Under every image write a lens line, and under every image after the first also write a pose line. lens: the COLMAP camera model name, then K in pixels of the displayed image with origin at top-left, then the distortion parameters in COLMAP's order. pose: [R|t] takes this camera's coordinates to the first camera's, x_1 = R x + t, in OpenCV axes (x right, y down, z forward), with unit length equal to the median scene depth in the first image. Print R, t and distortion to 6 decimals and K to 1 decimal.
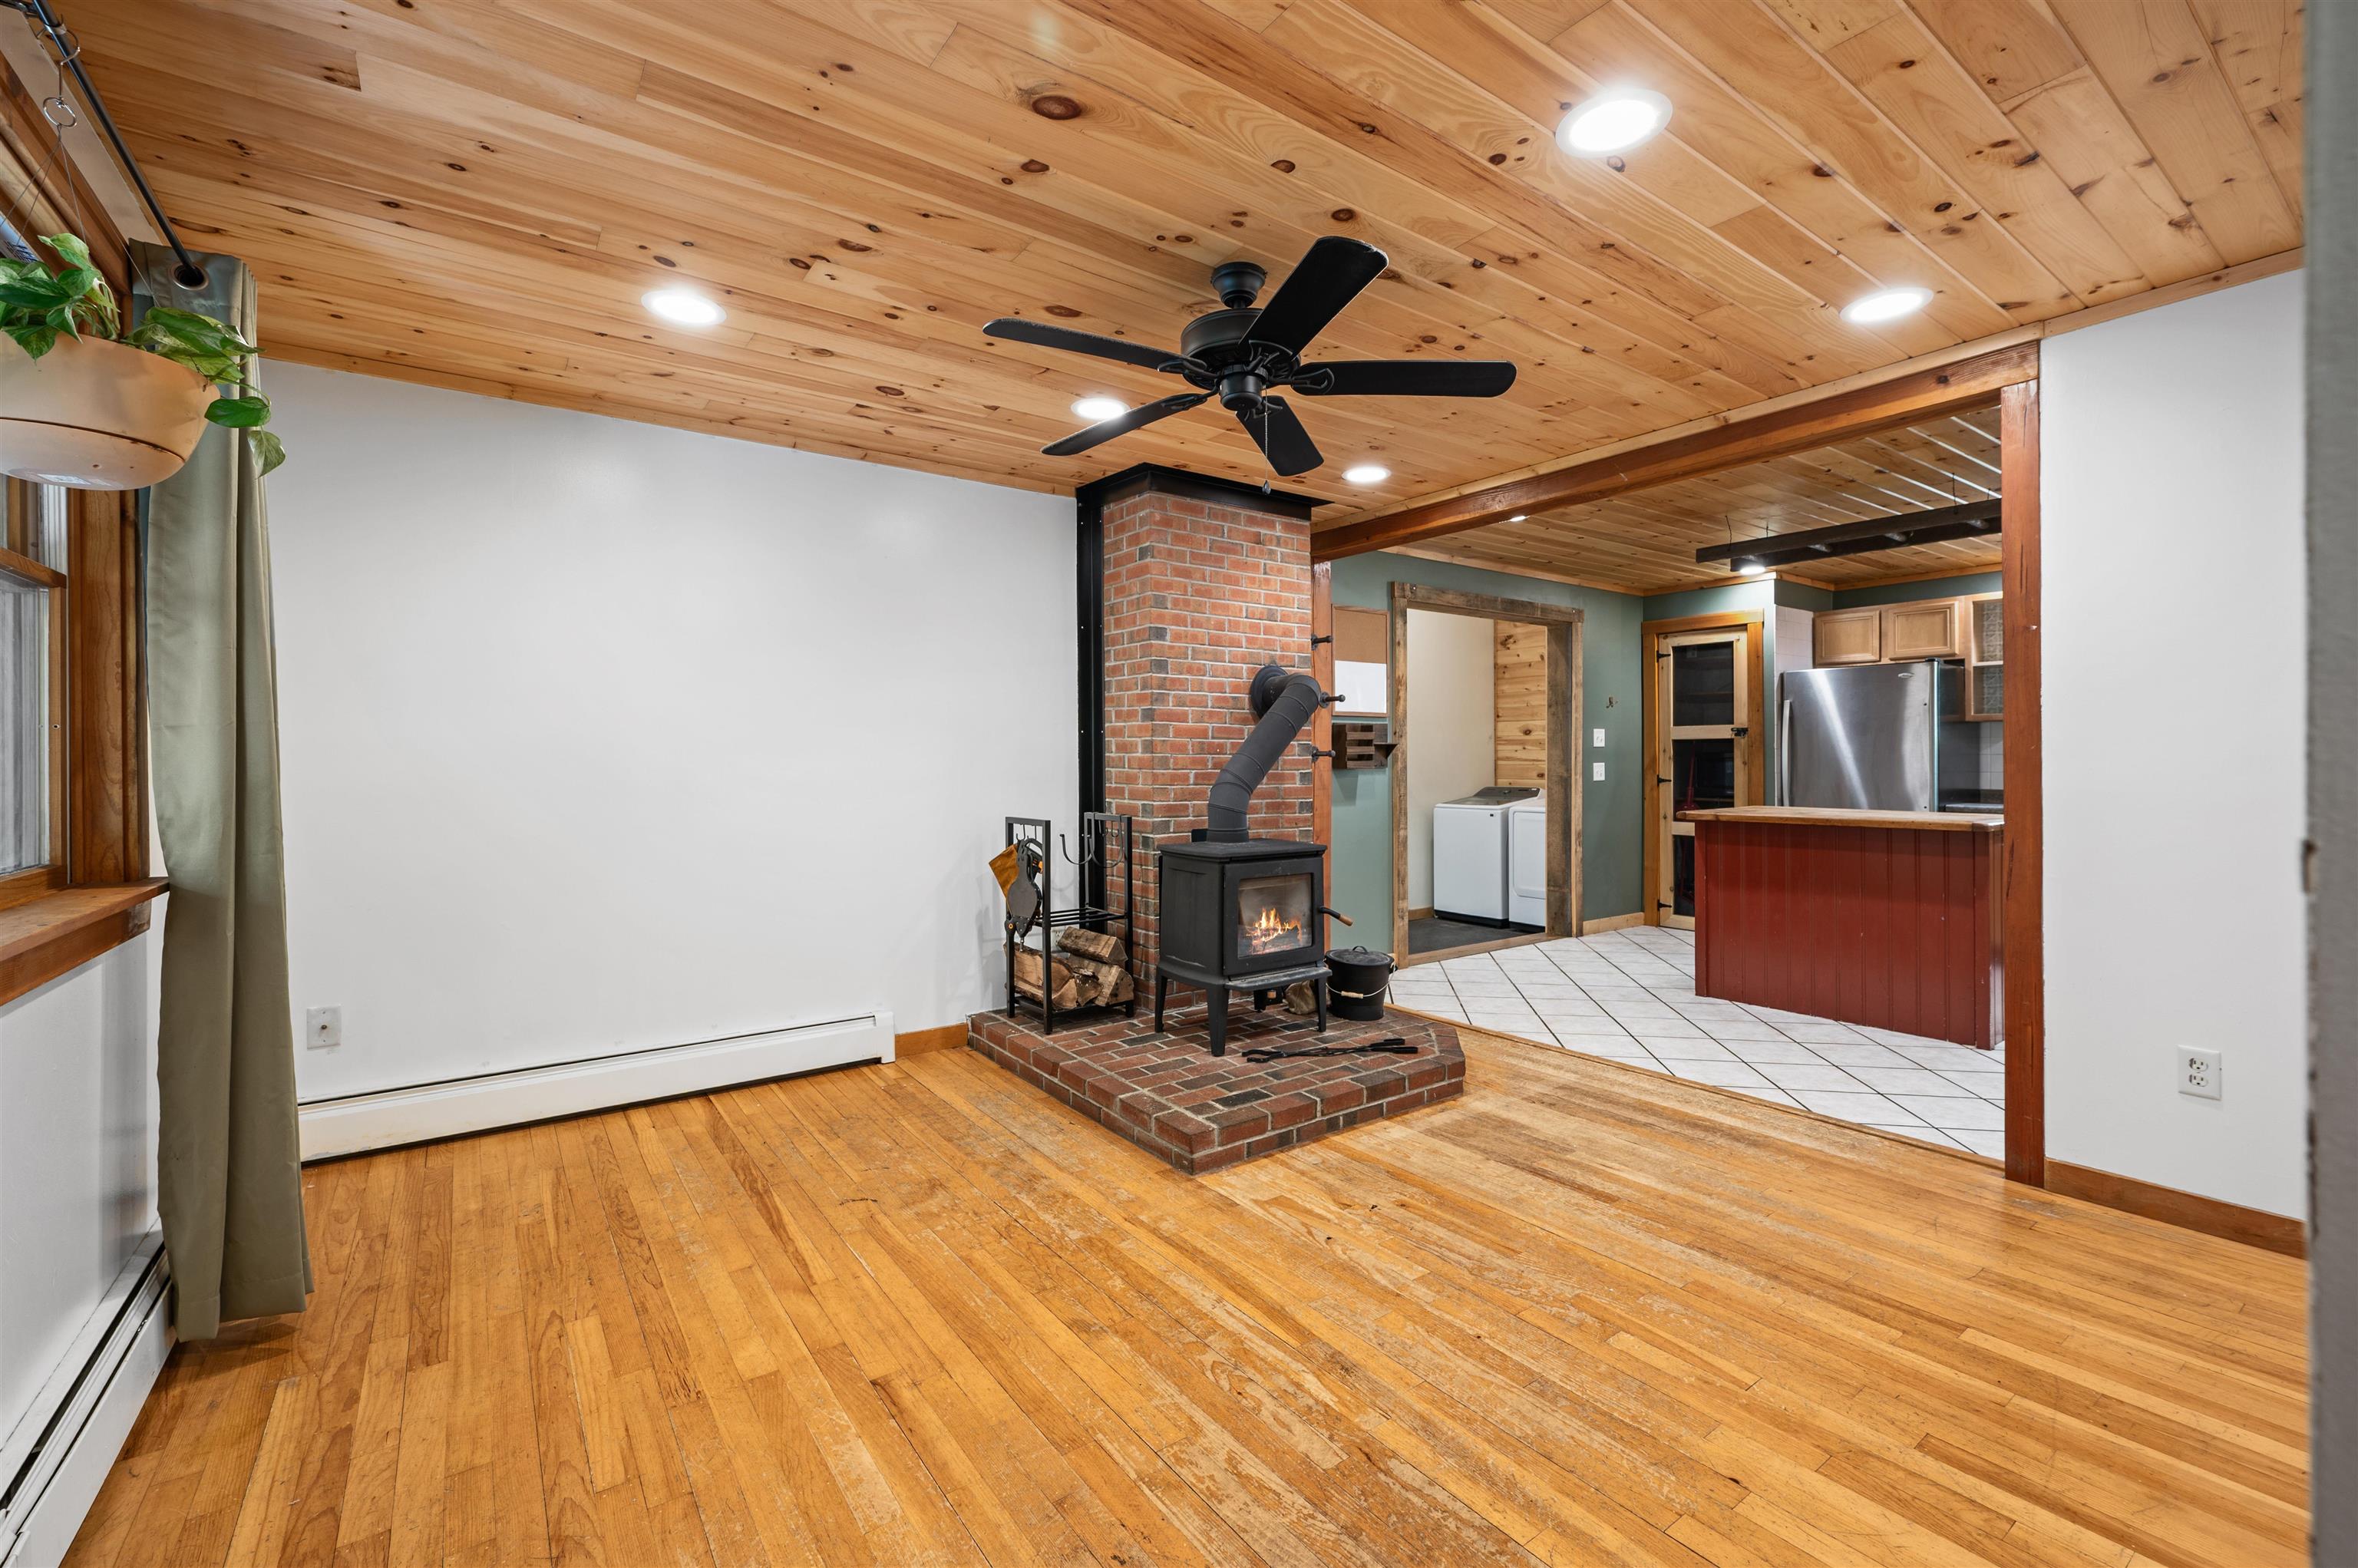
lens RADIAL K [[990.0, 0, 1191.2], [0, 990.0, 758.3], [0, 0, 1]] dist [0.000986, 0.000084]
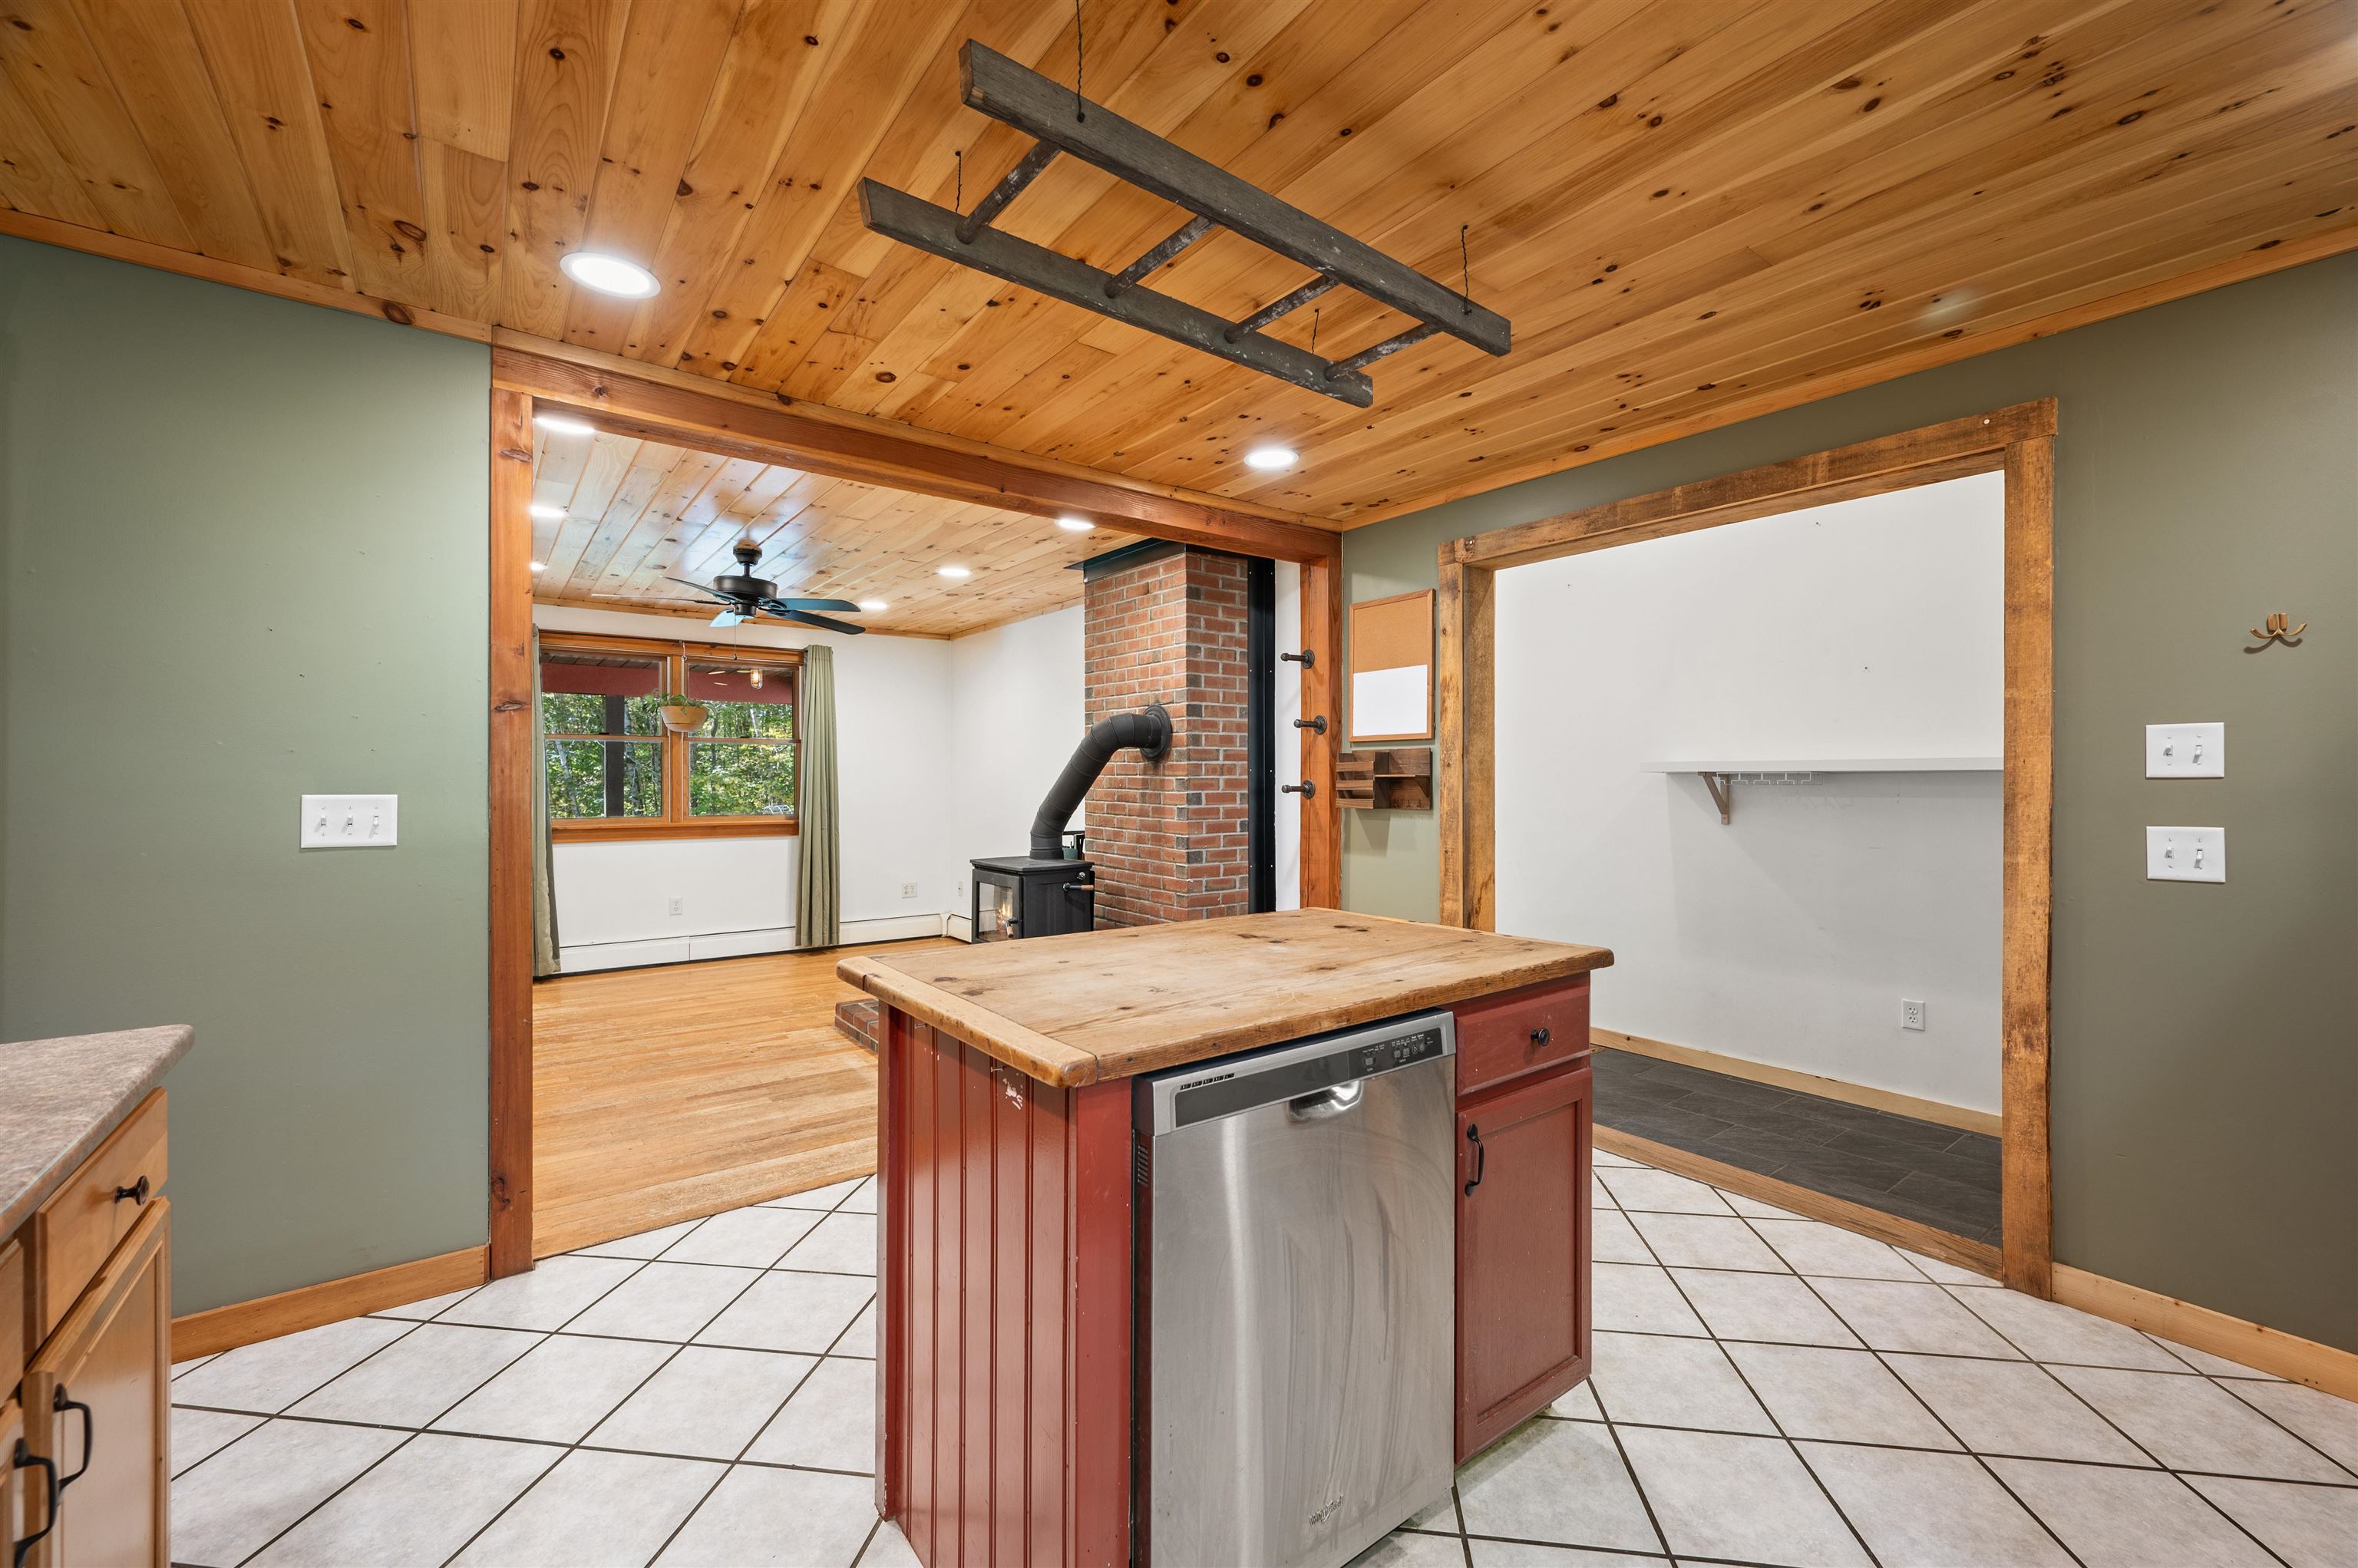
lens RADIAL K [[957.4, 0, 1186.6], [0, 957.4, 775.6], [0, 0, 1]] dist [0.000034, 0.000059]
pose [[0.022988, -0.002238, -0.999733, 1.243601], [-0.002175, 0.999995, -0.002289, -0.018143], [0.999733, 0.002227, 0.022983, 1.140186]]
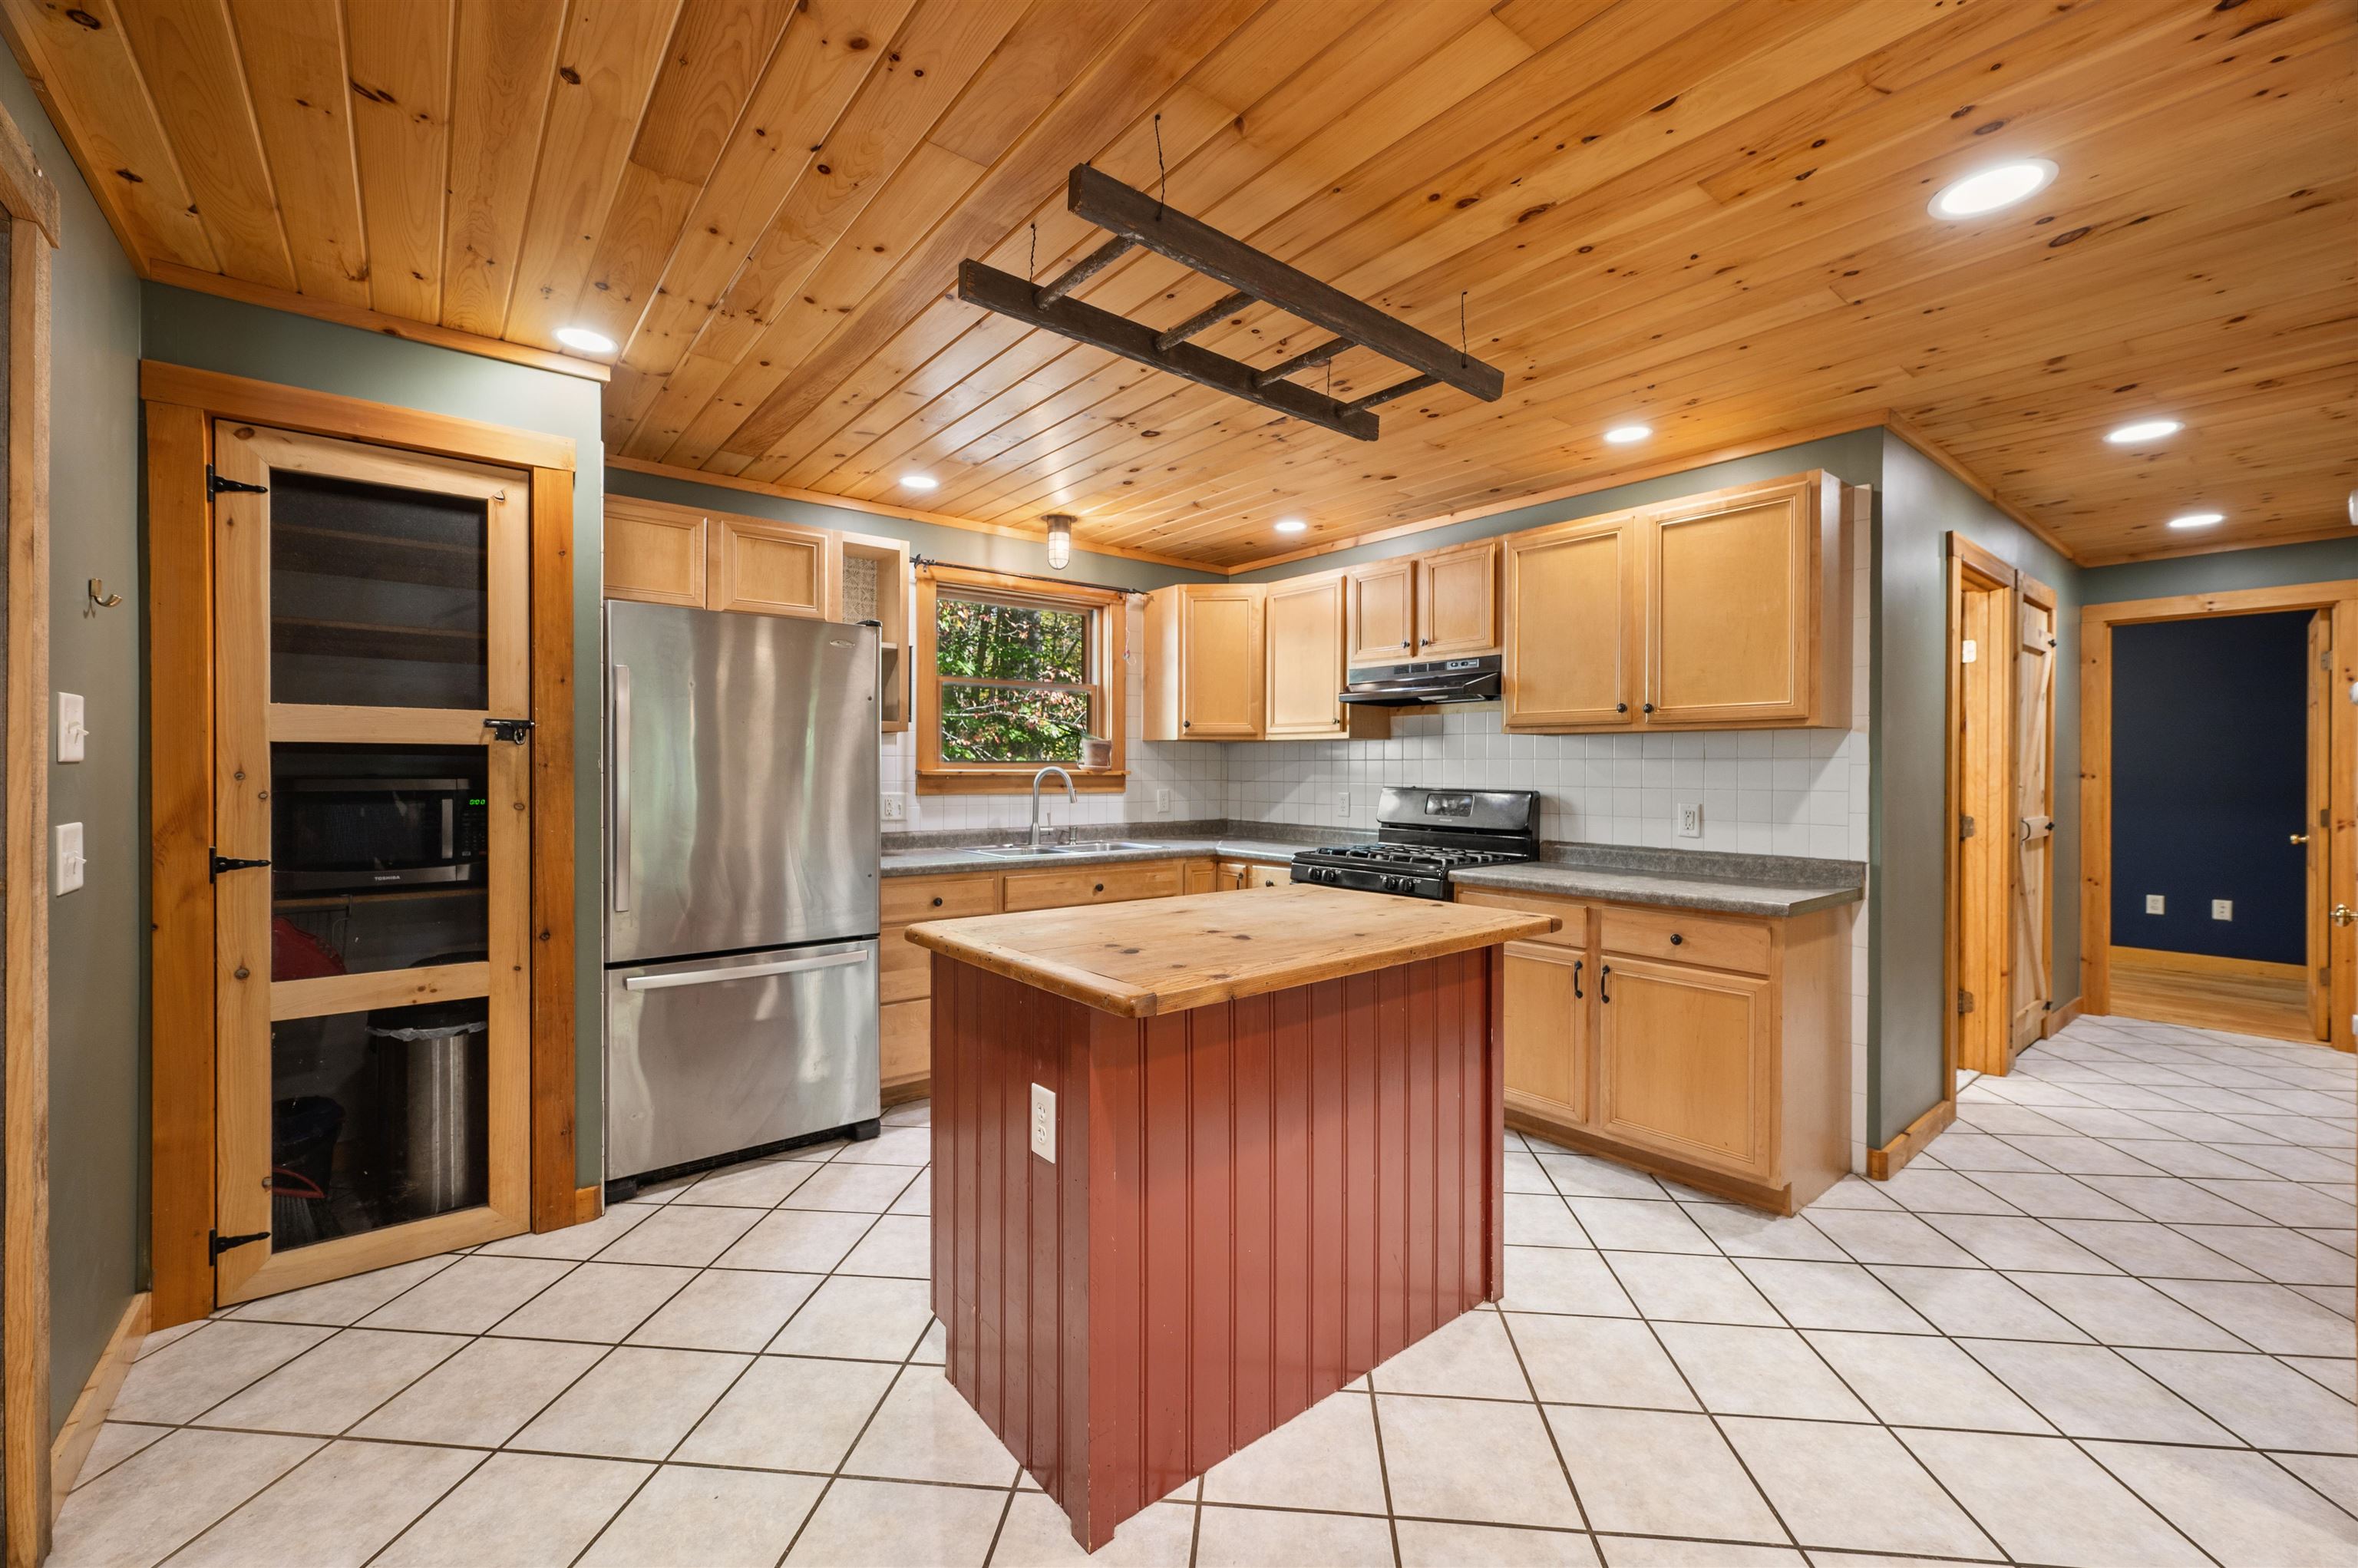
lens RADIAL K [[957.4, 0, 1186.6], [0, 957.4, 775.6], [0, 0, 1]] dist [0.000034, 0.000059]
pose [[-0.056834, -0.003605, 0.998377, 0.246619], [-0.004474, 0.999984, 0.003356, -0.017073], [-0.998374, -0.004276, -0.056849, 1.241122]]
